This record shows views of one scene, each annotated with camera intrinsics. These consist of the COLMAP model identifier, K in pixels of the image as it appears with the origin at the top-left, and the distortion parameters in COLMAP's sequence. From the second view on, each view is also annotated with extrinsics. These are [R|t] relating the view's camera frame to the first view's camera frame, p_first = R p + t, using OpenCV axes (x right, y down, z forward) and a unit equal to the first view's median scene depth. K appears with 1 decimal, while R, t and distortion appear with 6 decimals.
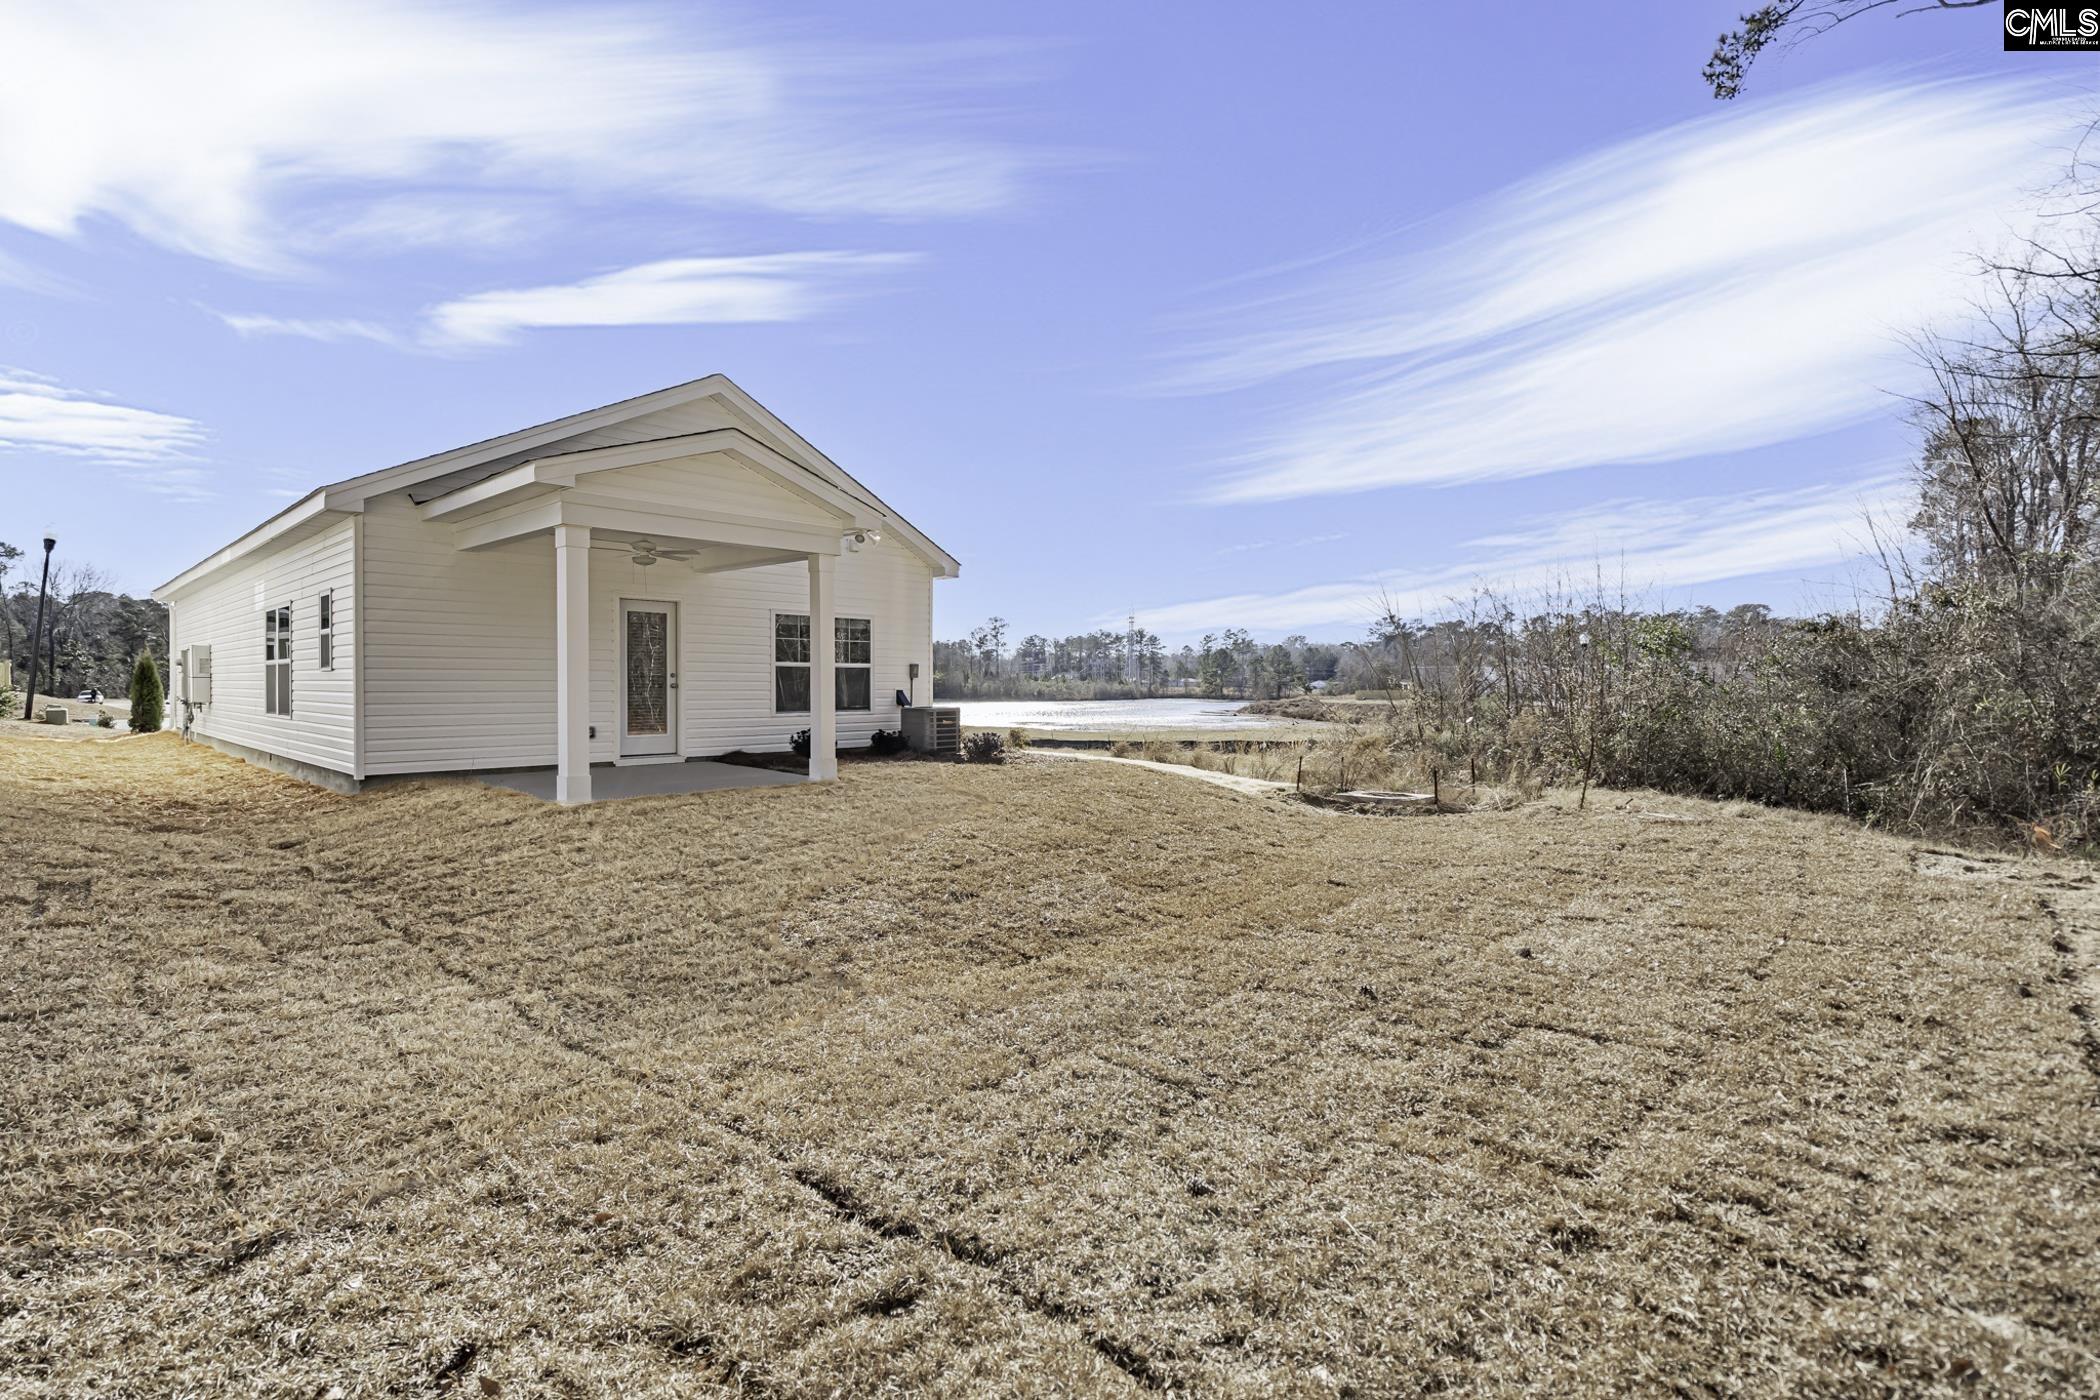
lens RADIAL K [[969.6, 0, 1039.8], [0, 969.6, 700.8], [0, 0, 1]] dist [-0.000392, -0.000920]
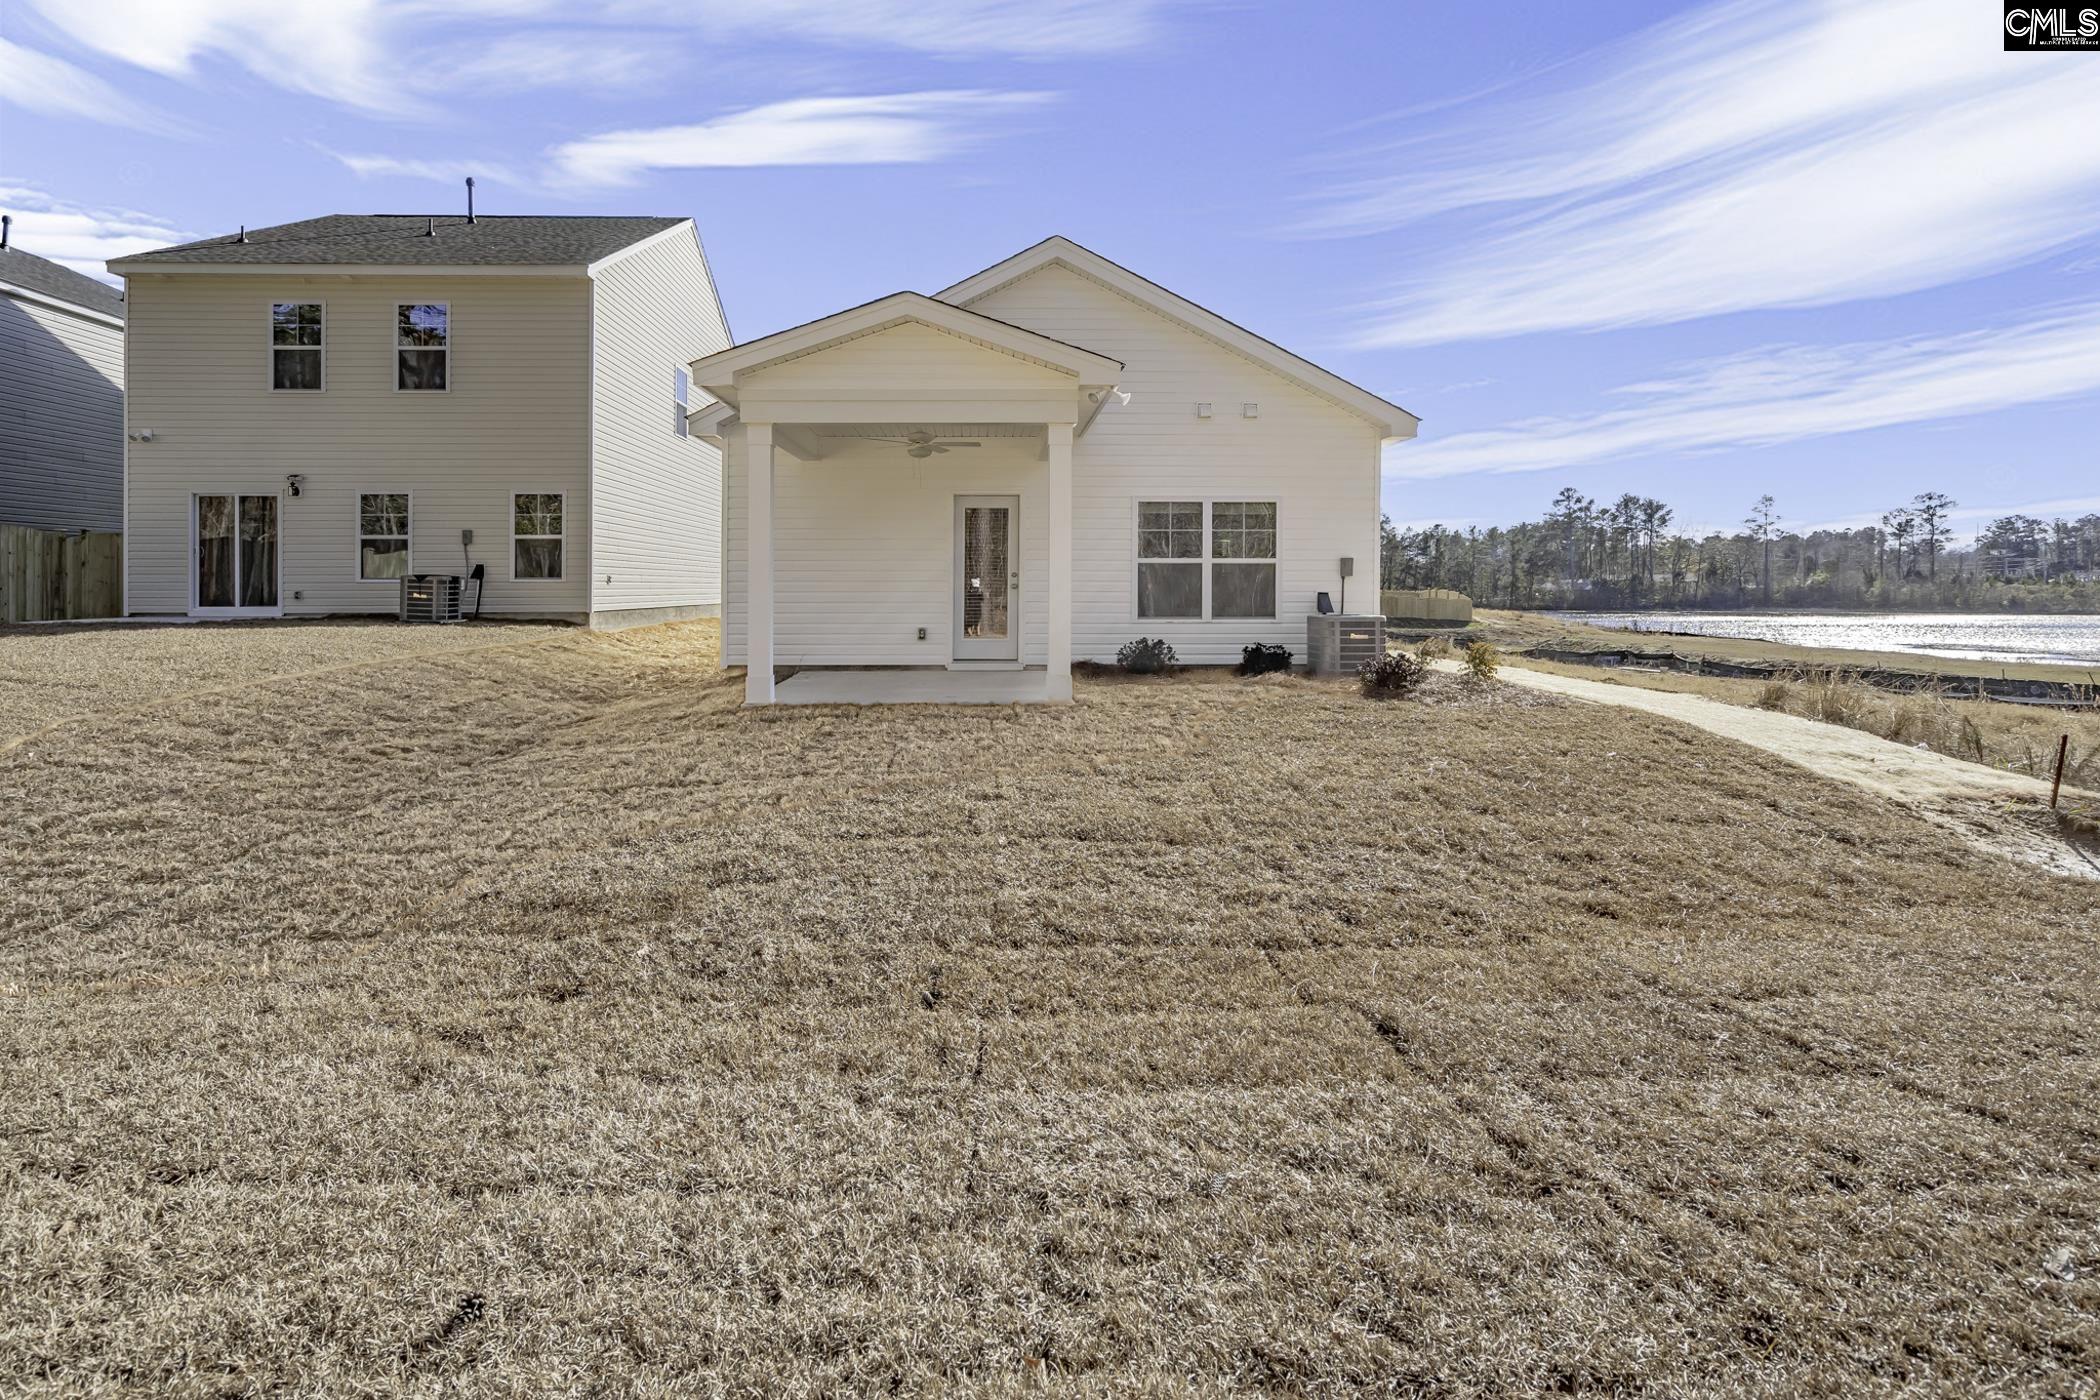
lens RADIAL K [[1018.2, 0, 1009.1], [0, 1018.2, 592.9], [0, 0, 1]] dist [-0.000082, -0.000073]
pose [[0.703266, 0.004006, -0.710915, 0.260364], [-0.013107, 0.999887, -0.007332, -0.001480], [0.710806, 0.014474, 0.703240, 0.272238]]
